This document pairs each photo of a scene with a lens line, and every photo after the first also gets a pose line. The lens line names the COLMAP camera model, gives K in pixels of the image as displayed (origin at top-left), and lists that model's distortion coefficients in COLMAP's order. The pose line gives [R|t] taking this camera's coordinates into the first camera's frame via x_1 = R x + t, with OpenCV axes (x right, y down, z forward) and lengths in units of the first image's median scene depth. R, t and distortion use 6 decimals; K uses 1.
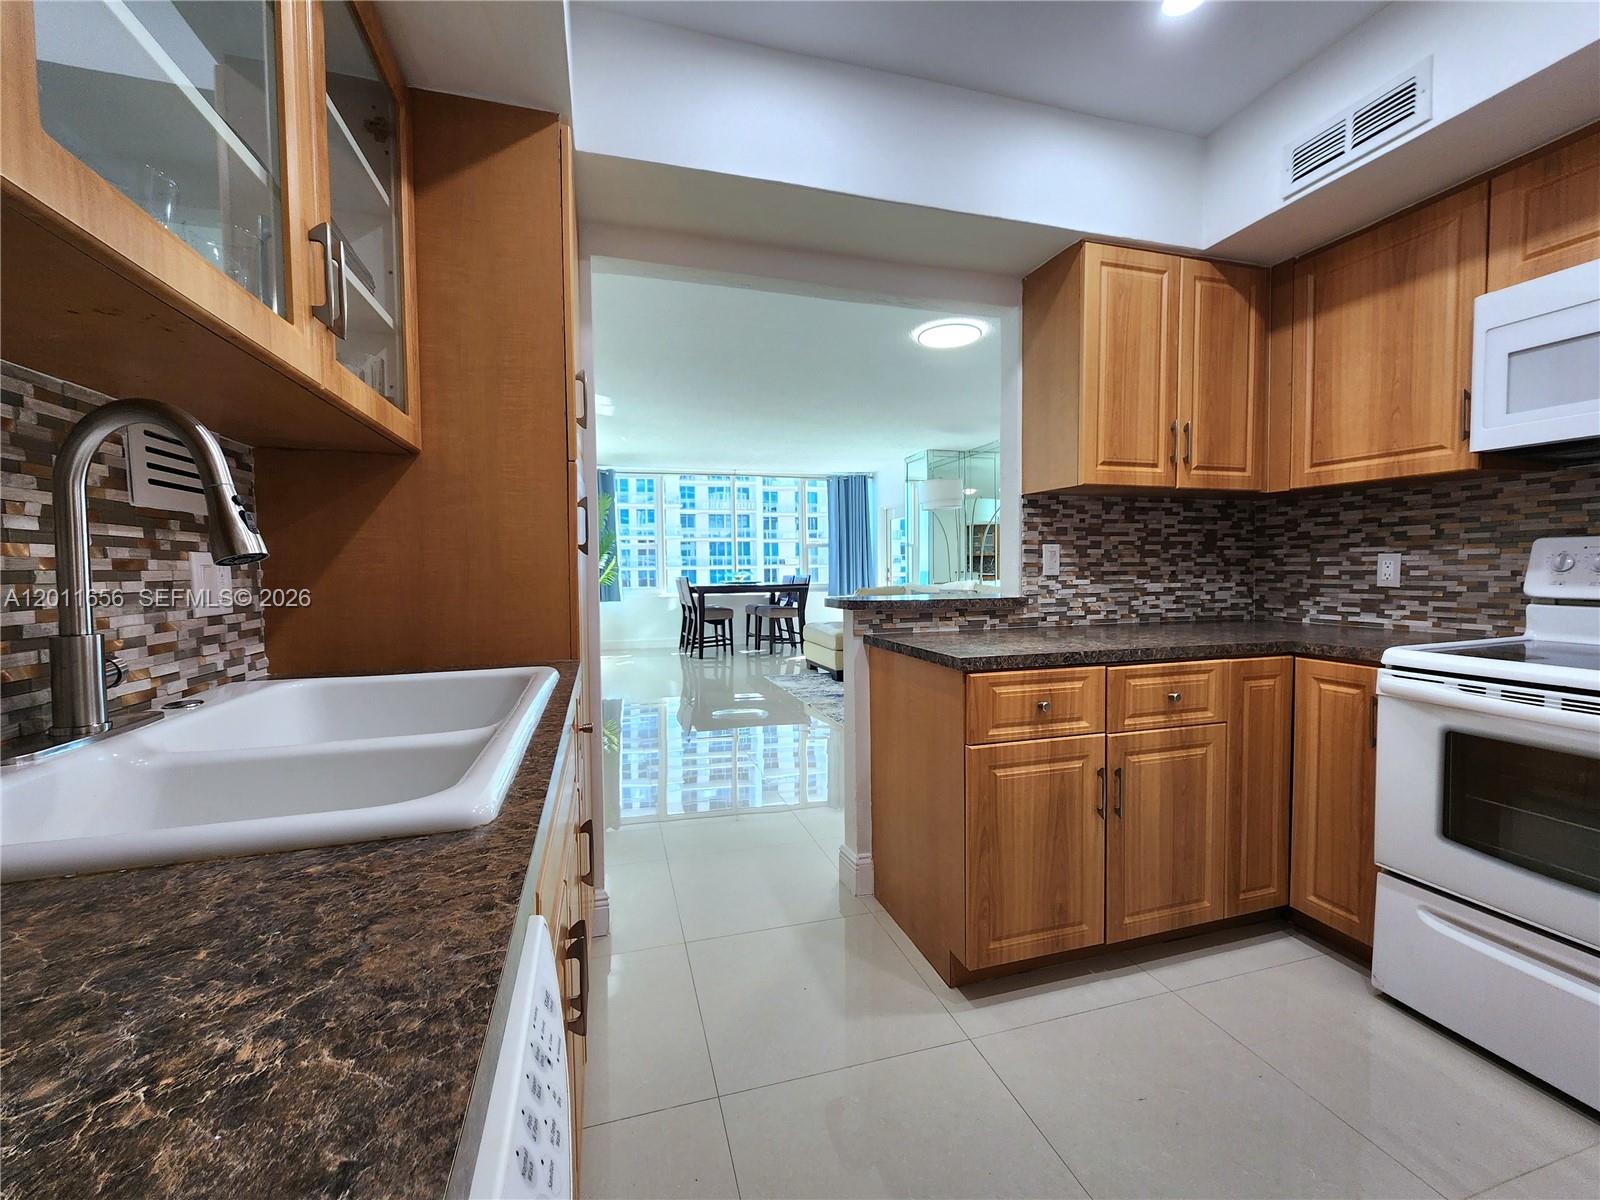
lens RADIAL K [[648.0, 0, 791.5], [0, 648.0, 596.6], [0, 0, 1]] dist [-0.008472, 0.000242]
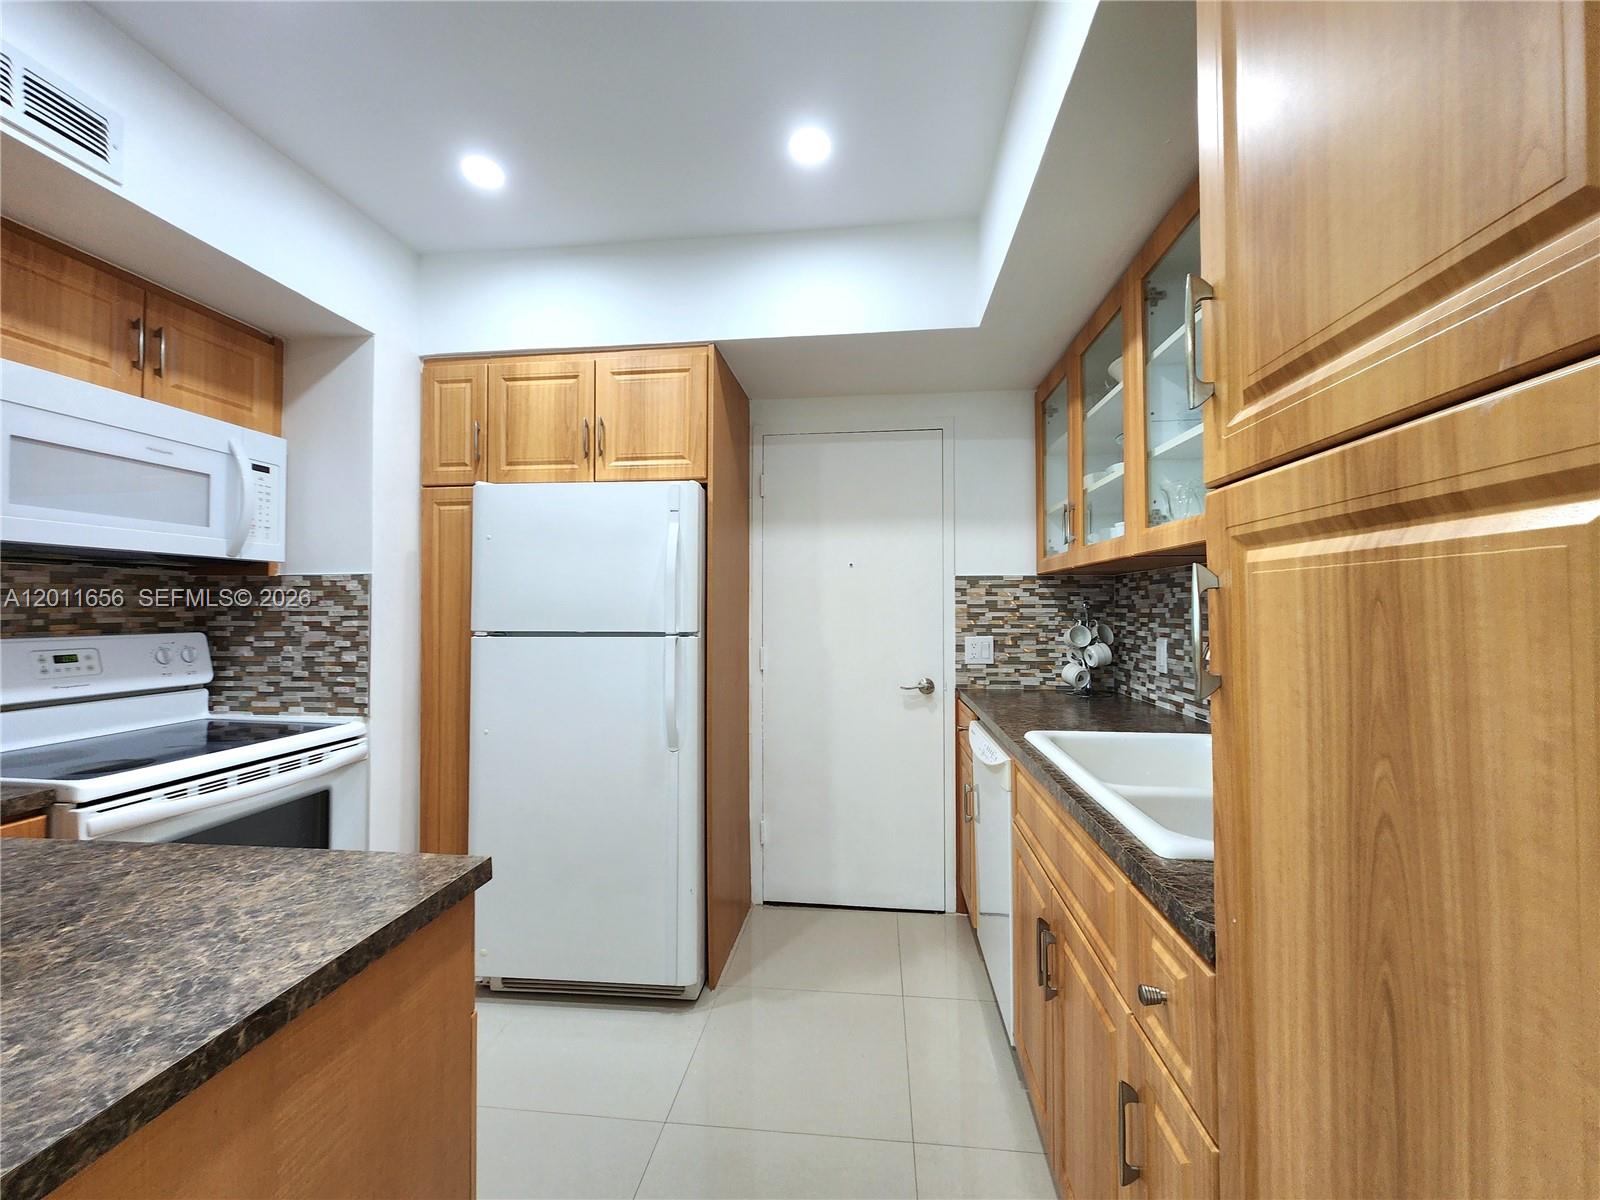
lens RADIAL K [[672.5, 0, 806.3], [0, 672.5, 588.8], [0, 0, 1]] dist [-0.001081, 0.000396]
pose [[-0.928685, 0.016719, 0.370491, -0.178414], [0.020242, 0.999779, 0.005624, -0.112728], [-0.370316, 0.012722, -0.928819, 1.089717]]
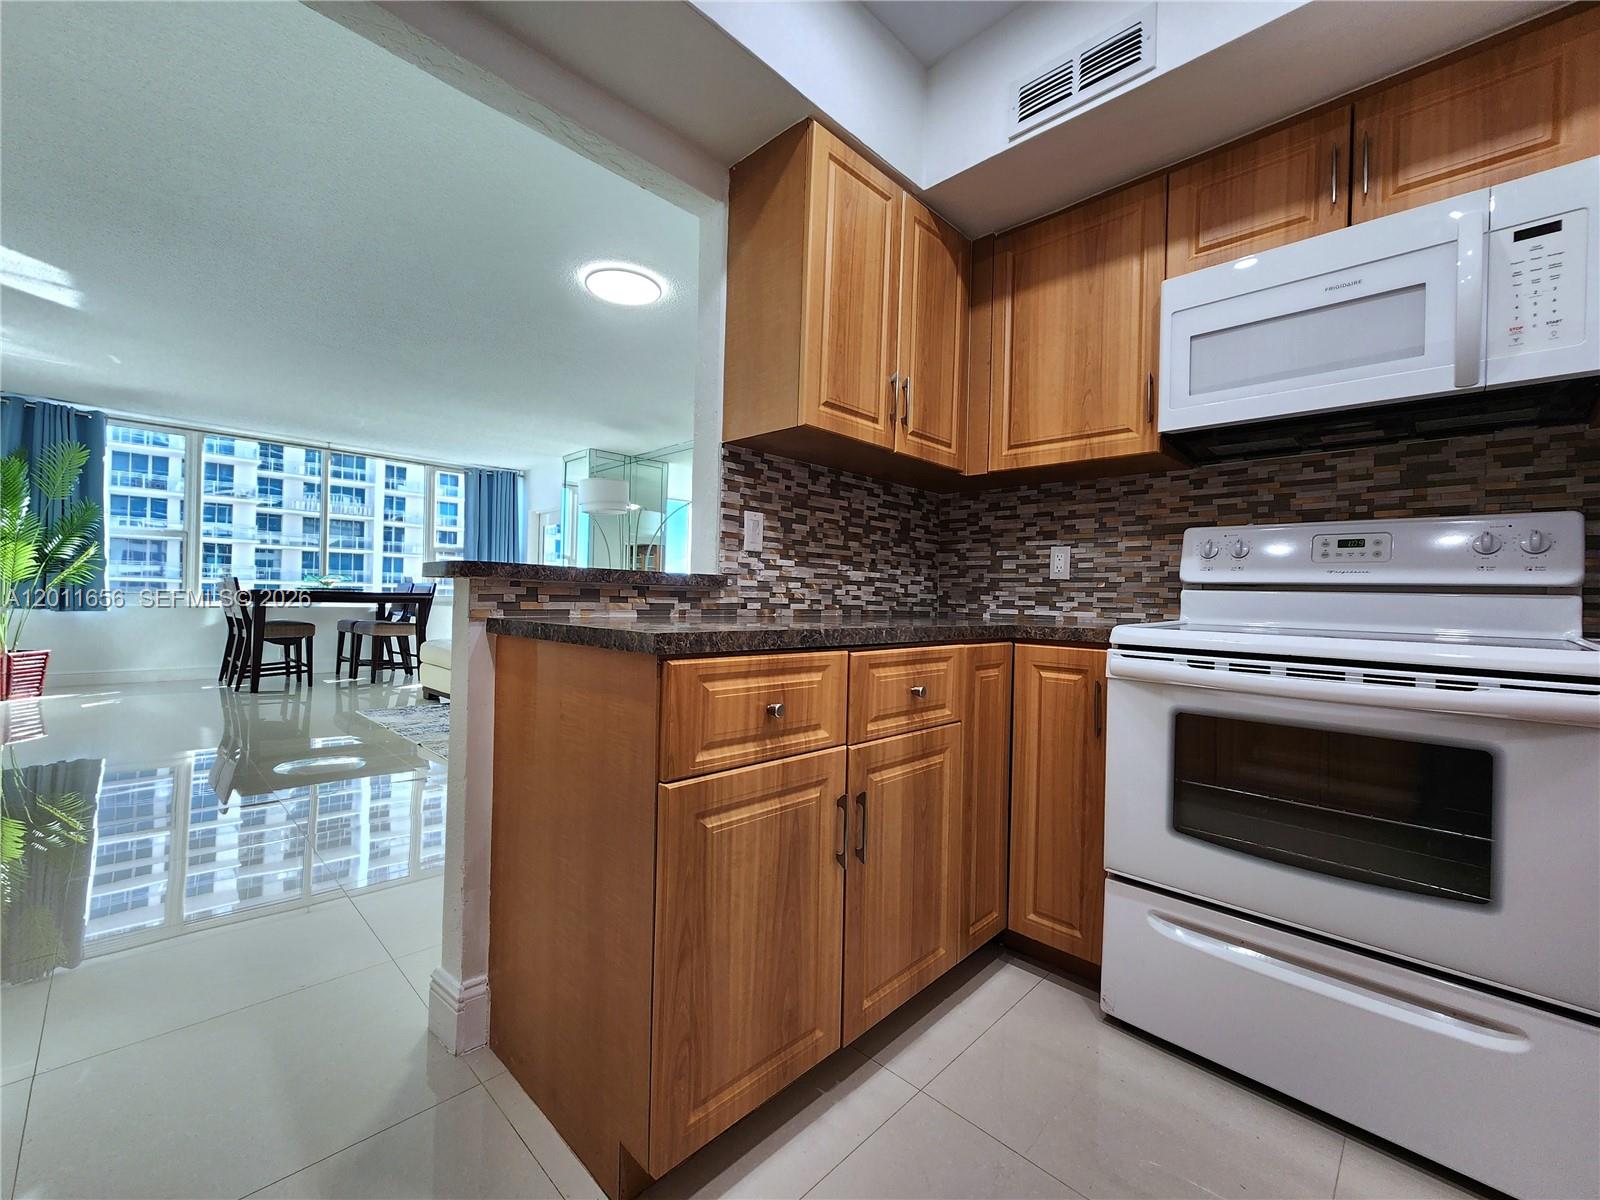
lens RADIAL K [[672.5, 0, 806.3], [0, 672.5, 588.8], [0, 0, 1]] dist [-0.001081, 0.000396]
pose [[0.864282, 0.037622, 0.501599, 0.054169], [-0.014405, 0.998641, -0.050082, 0.061640], [-0.502801, 0.036060, 0.863650, 0.300266]]
